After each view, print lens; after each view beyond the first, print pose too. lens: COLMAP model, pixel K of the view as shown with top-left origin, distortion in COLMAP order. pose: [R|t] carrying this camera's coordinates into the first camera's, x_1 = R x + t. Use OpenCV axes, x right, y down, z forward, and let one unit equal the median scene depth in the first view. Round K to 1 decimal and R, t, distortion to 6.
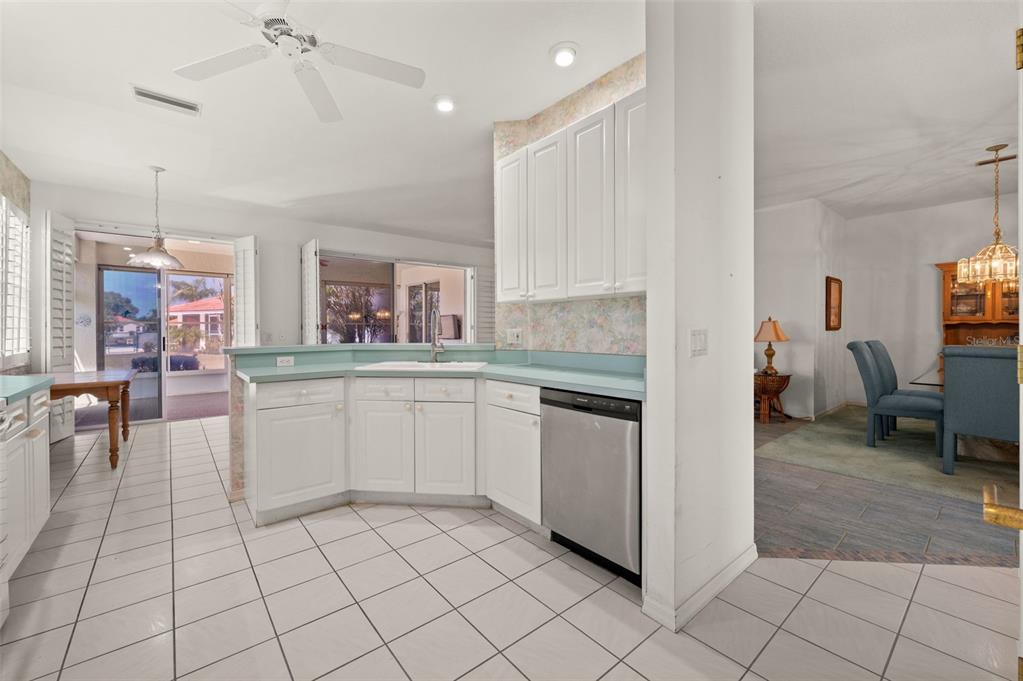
lens RADIAL K [[414.1, 0, 511.5], [0, 414.1, 340.5], [0, 0, 1]] dist [-0.000117, 0.000113]
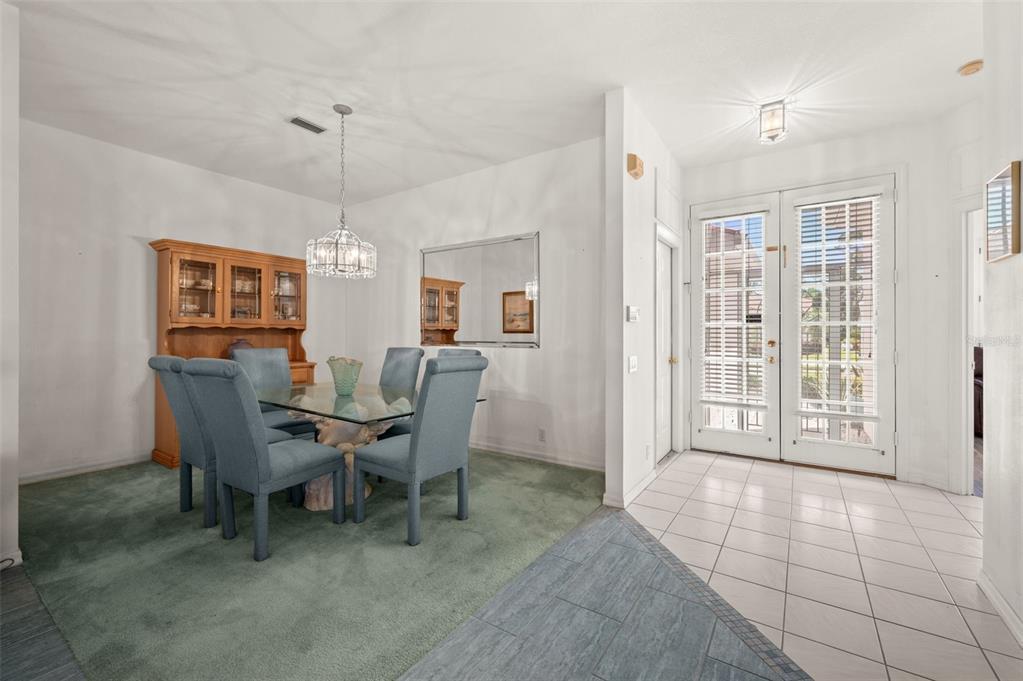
lens RADIAL K [[414.1, 0, 511.5], [0, 414.1, 340.5], [0, 0, 1]] dist [-0.000117, 0.000113]
pose [[-0.259797, -0.011195, 0.965598, 0.282779], [0.029206, 0.999384, 0.019445, -0.019676], [-0.965222, 0.033253, -0.259310, 0.848985]]
